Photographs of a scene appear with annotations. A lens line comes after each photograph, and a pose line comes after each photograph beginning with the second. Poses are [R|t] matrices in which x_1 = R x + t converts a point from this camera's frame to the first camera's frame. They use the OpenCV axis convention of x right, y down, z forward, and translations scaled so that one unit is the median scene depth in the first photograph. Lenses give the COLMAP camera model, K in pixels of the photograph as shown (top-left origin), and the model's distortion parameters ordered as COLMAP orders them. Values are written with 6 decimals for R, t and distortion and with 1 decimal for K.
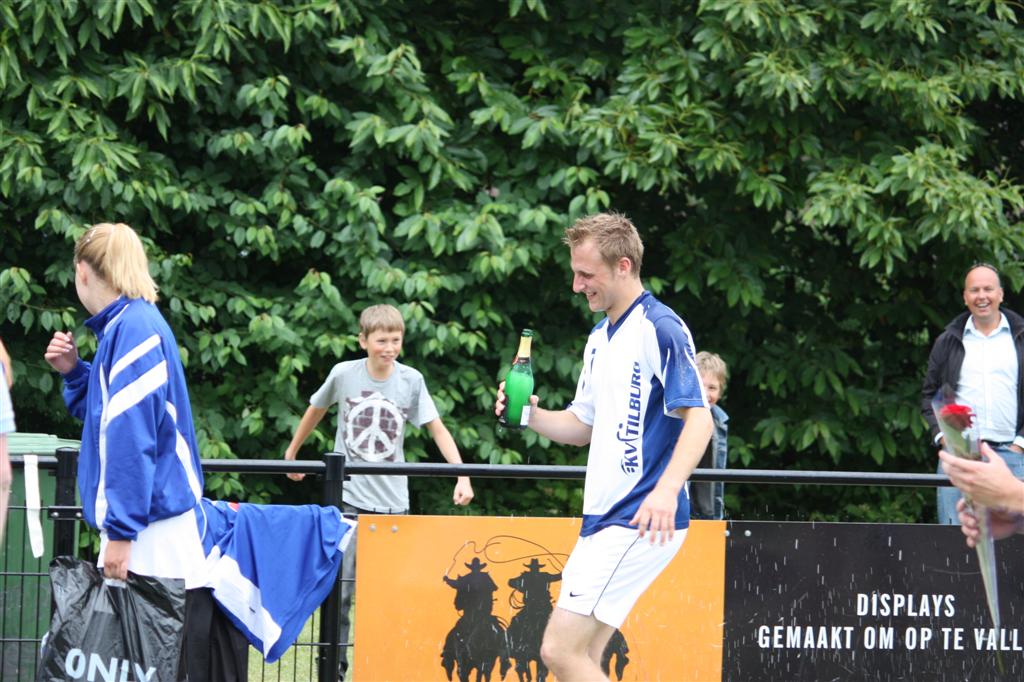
lens RADIAL K [[4321.2, 0, 509.8], [0, 4321.2, 339.1], [0, 0, 1]] dist [0.307308, 0.000000]
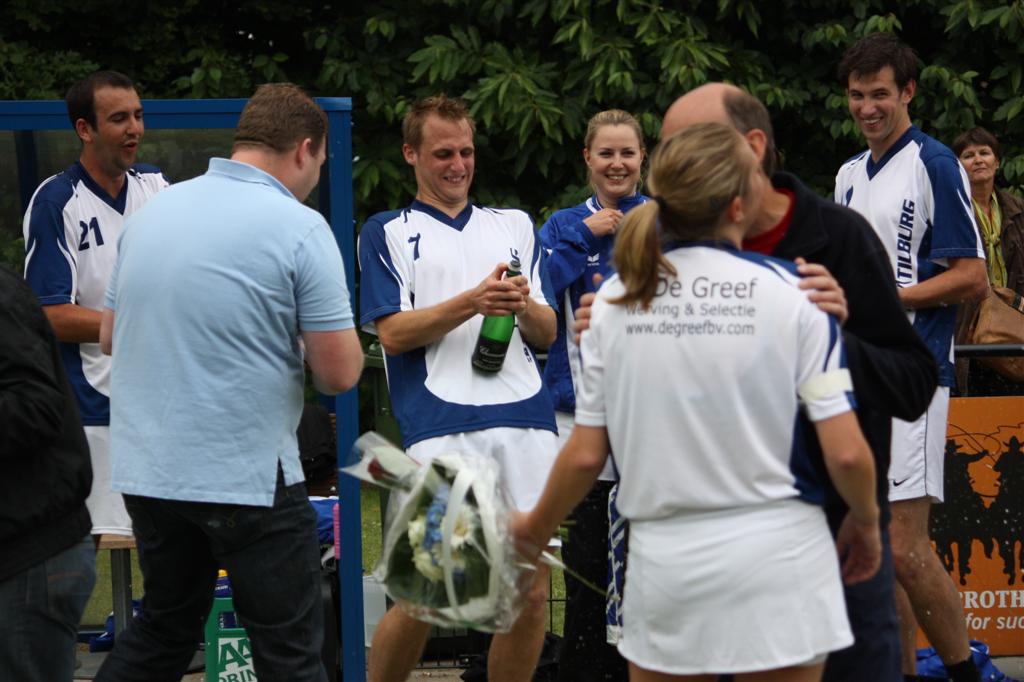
lens RADIAL K [[4321.2, 0, 516.5], [0, 4321.2, 339.9], [0, 0, 1]] dist [0.307308, 0.000000]
pose [[0.981016, -0.043562, -0.188971, 0.052008], [0.047924, 0.998678, 0.018576, 0.002629], [0.187912, -0.027279, 0.981807, 0.005186]]
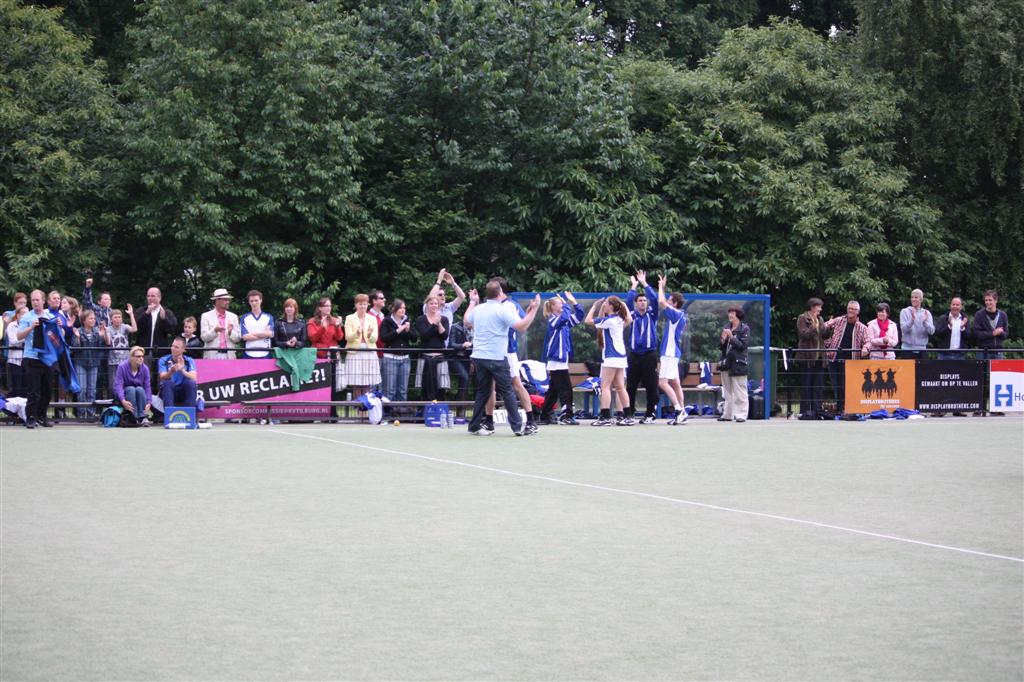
lens RADIAL K [[2706.9, 0, 512.0], [0, 2706.9, 341.3], [0, 0, 1]] dist [-0.357495, 0.000000]
pose [[0.996016, -0.028826, 0.084387, -0.348779], [0.029253, 0.999565, -0.003824, 0.010733], [-0.084240, 0.006277, 0.996426, -1.041808]]
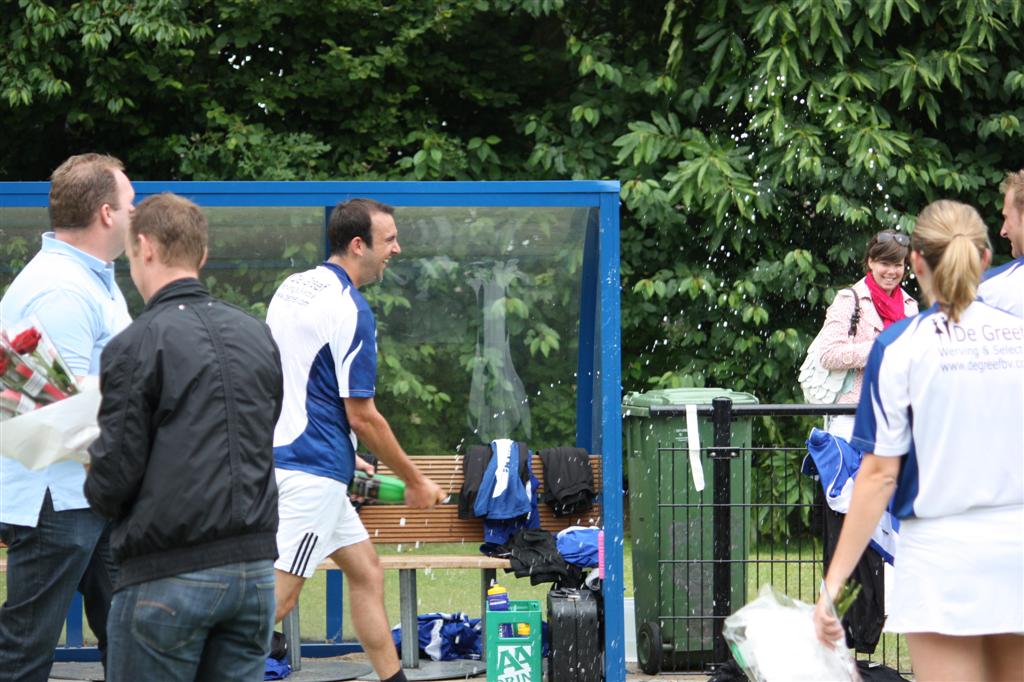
lens RADIAL K [[4321.2, 0, 505.7], [0, 4321.2, 346.0], [0, 0, 1]] dist [0.307308, 0.000000]
pose [[0.974971, -0.034196, -0.219687, 0.051897], [0.035273, 0.999377, 0.000981, 0.004108], [0.219516, -0.008705, 0.975570, -0.082584]]
